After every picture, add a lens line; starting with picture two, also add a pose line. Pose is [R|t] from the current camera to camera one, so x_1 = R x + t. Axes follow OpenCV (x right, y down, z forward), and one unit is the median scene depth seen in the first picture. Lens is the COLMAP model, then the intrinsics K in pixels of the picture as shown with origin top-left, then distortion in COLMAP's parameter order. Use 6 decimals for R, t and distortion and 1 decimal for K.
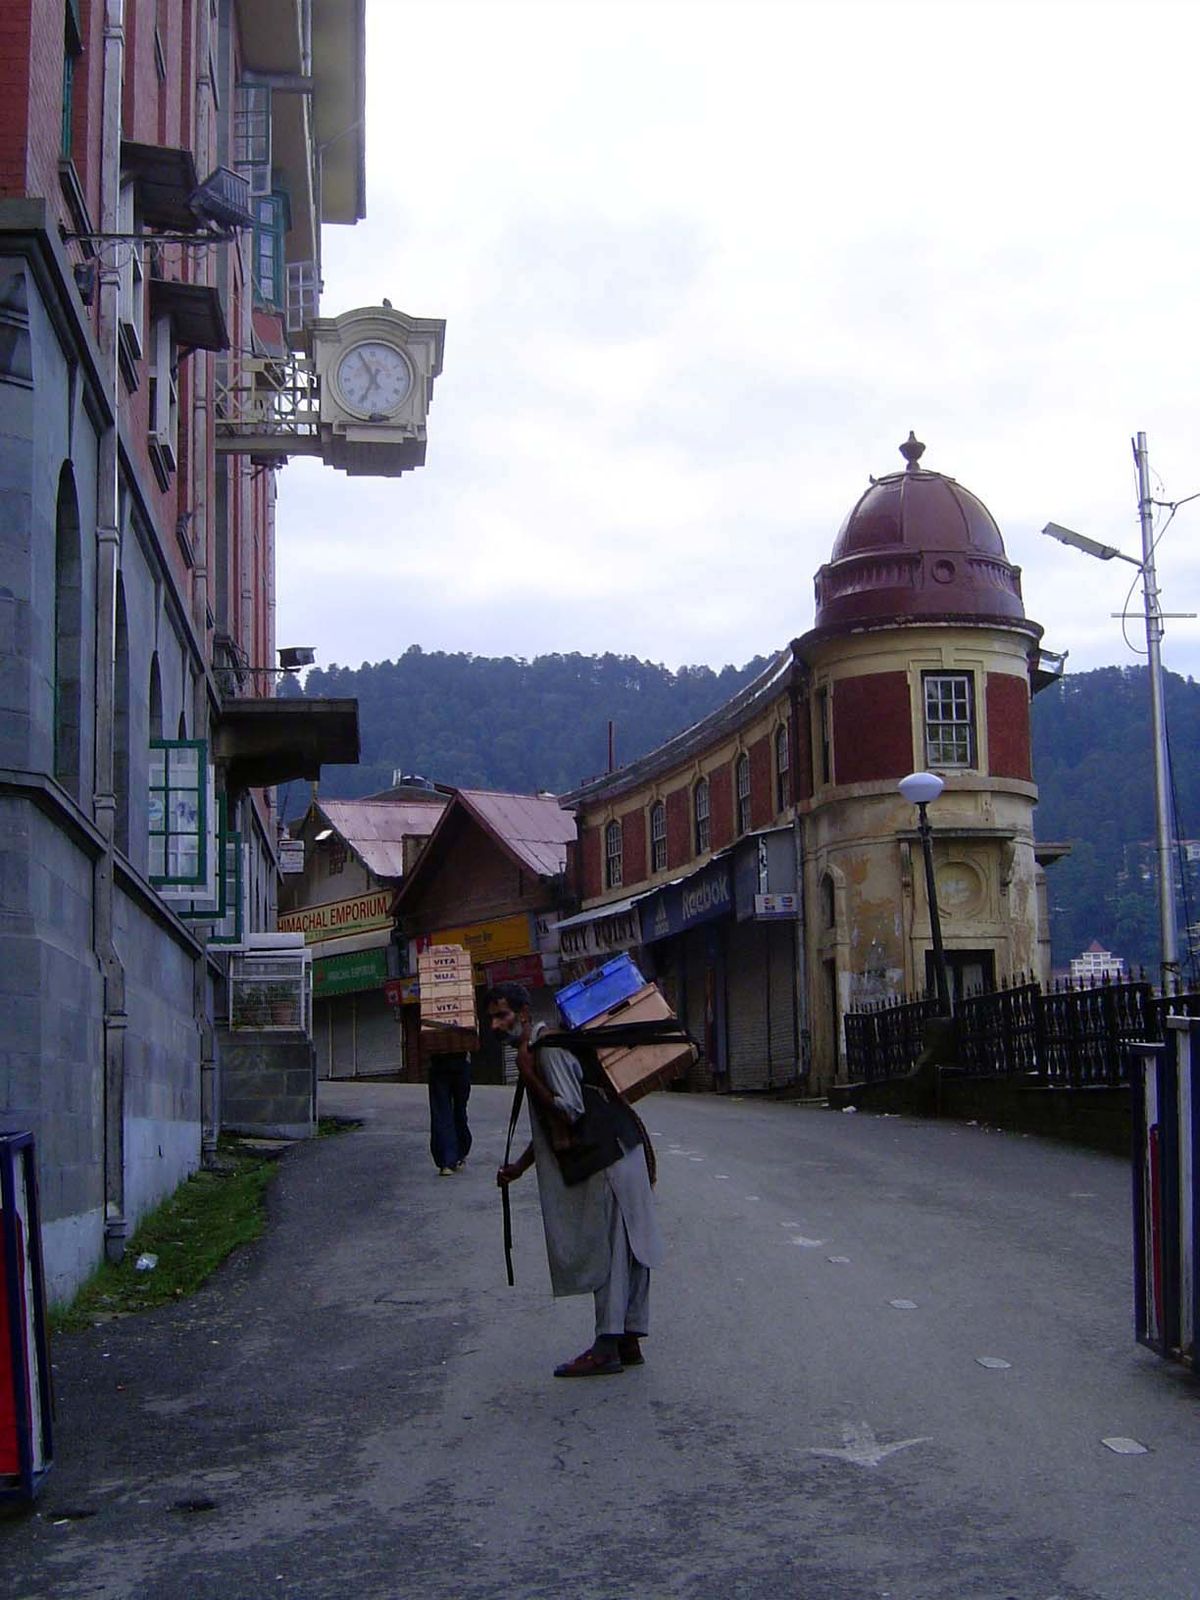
lens RADIAL K [[2364.6, 0, 601.6], [0, 2364.6, 801.3], [0, 0, 1]] dist [-0.004419, 0.000000]
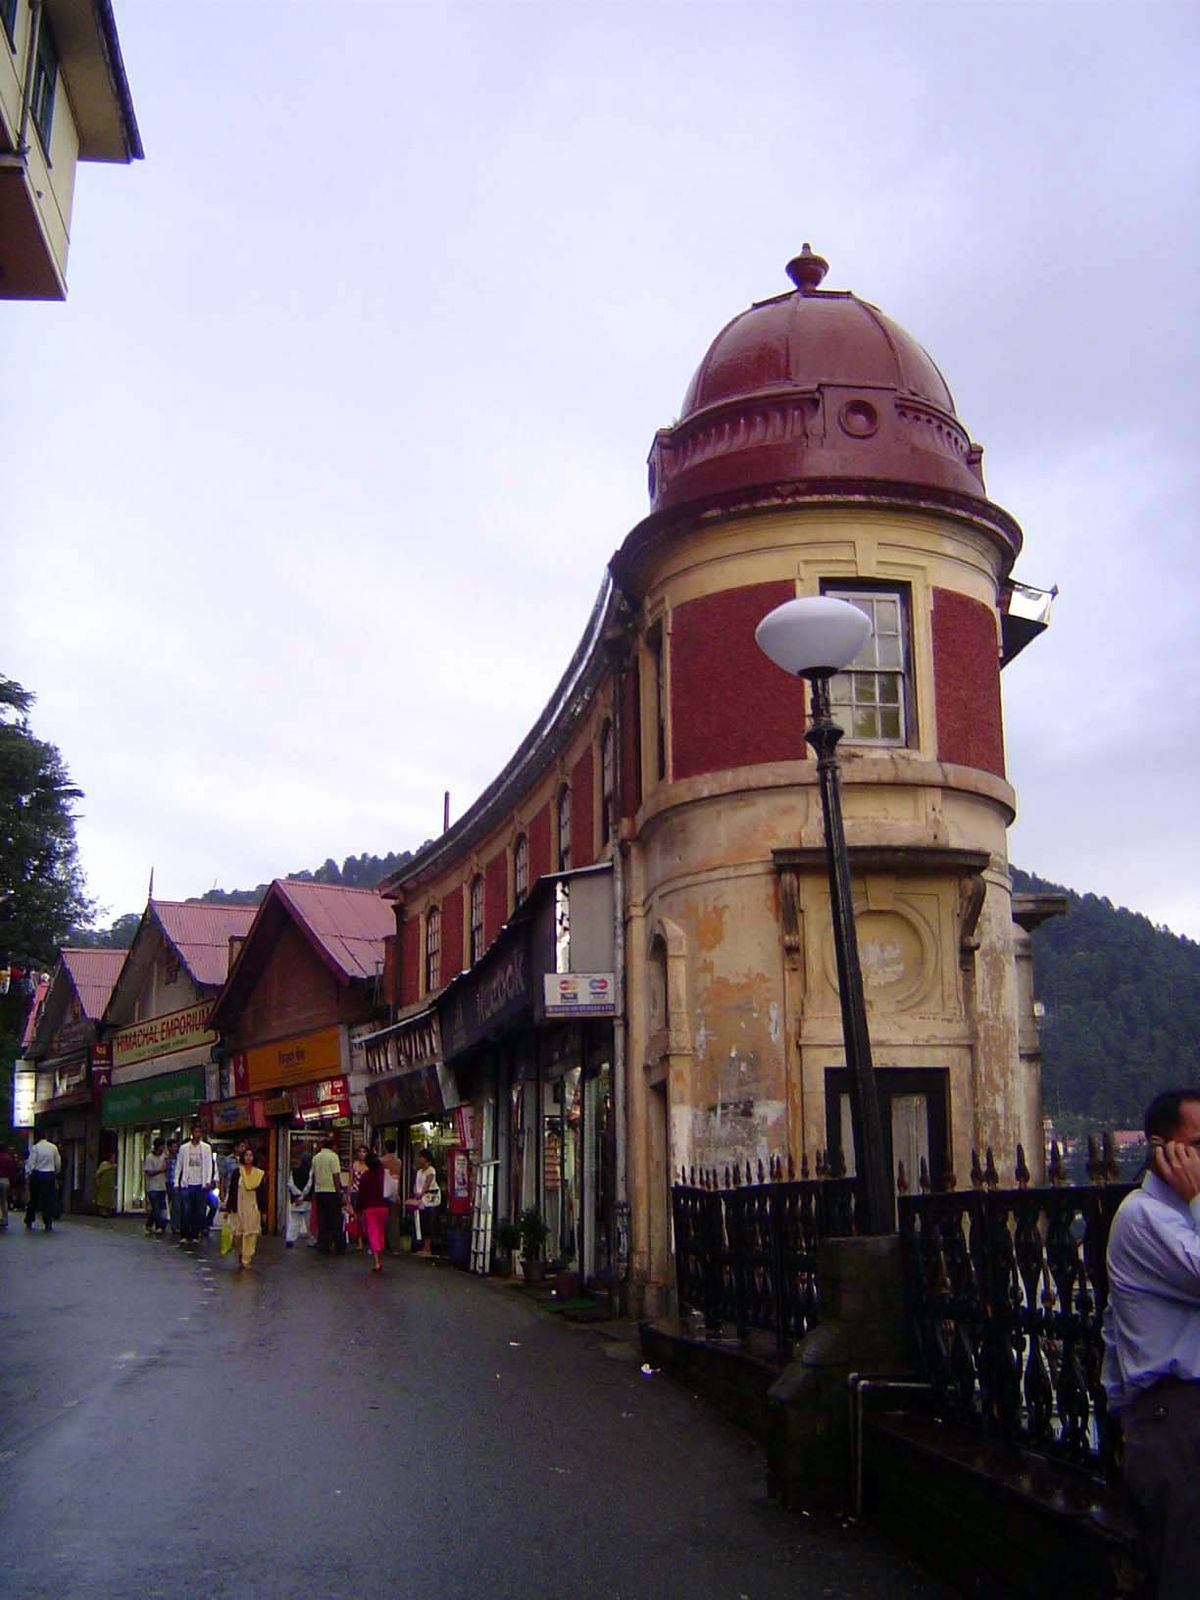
lens RADIAL K [[1786.3, 0, 596.3], [0, 1786.3, 798.3], [0, 0, 1]] dist [-0.095496, 0.000000]
pose [[0.999835, 0.017086, 0.006128, 0.077633], [-0.016421, 0.995264, -0.095807, 0.039854], [-0.007736, 0.095691, 0.995381, 0.564834]]
